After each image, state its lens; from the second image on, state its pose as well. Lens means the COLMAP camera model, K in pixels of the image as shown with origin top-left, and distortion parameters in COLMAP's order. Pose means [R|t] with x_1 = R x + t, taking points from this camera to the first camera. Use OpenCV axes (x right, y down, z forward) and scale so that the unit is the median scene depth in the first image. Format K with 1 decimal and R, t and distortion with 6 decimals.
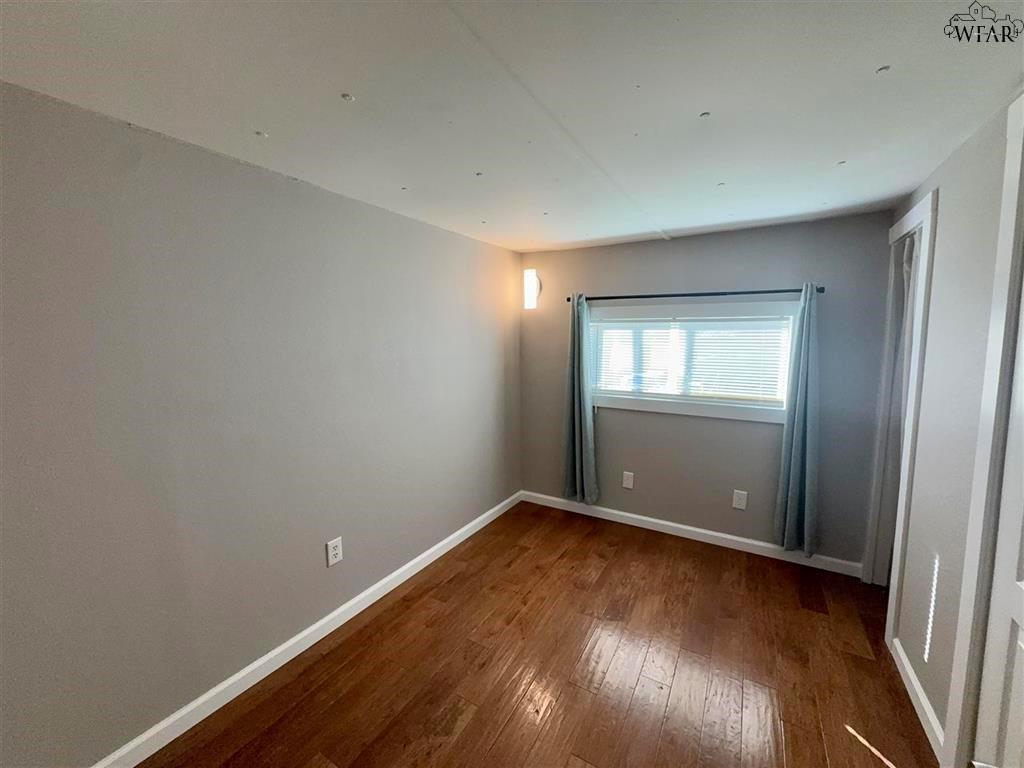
lens RADIAL K [[409.0, 0, 508.0], [0, 409.0, 379.5], [0, 0, 1]] dist [0.000096, -0.000375]
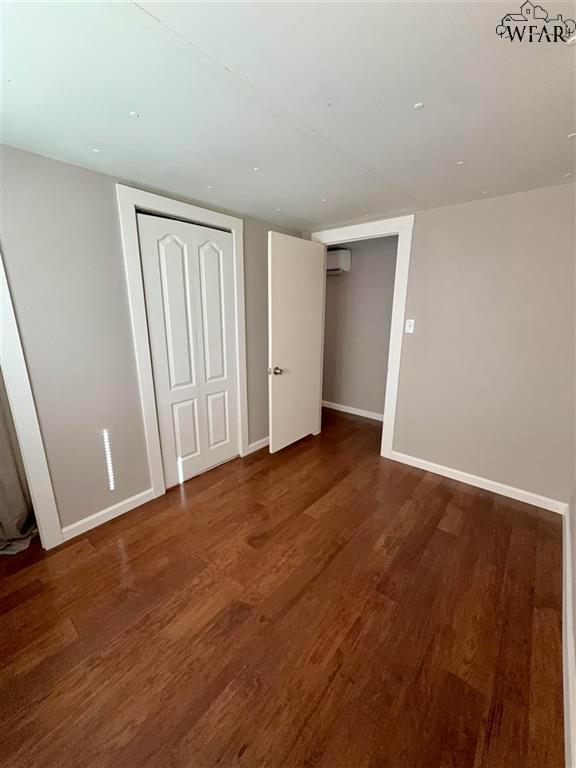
lens RADIAL K [[306.7, 0, 290.6], [0, 306.7, 385.8], [0, 0, 1]] dist [0.000096, -0.000375]
pose [[-0.990295, -0.034843, 0.134540, 0.068904], [0.013582, 0.939164, 0.343200, -0.118836], [-0.138313, 0.341697, -0.929577, 1.343735]]
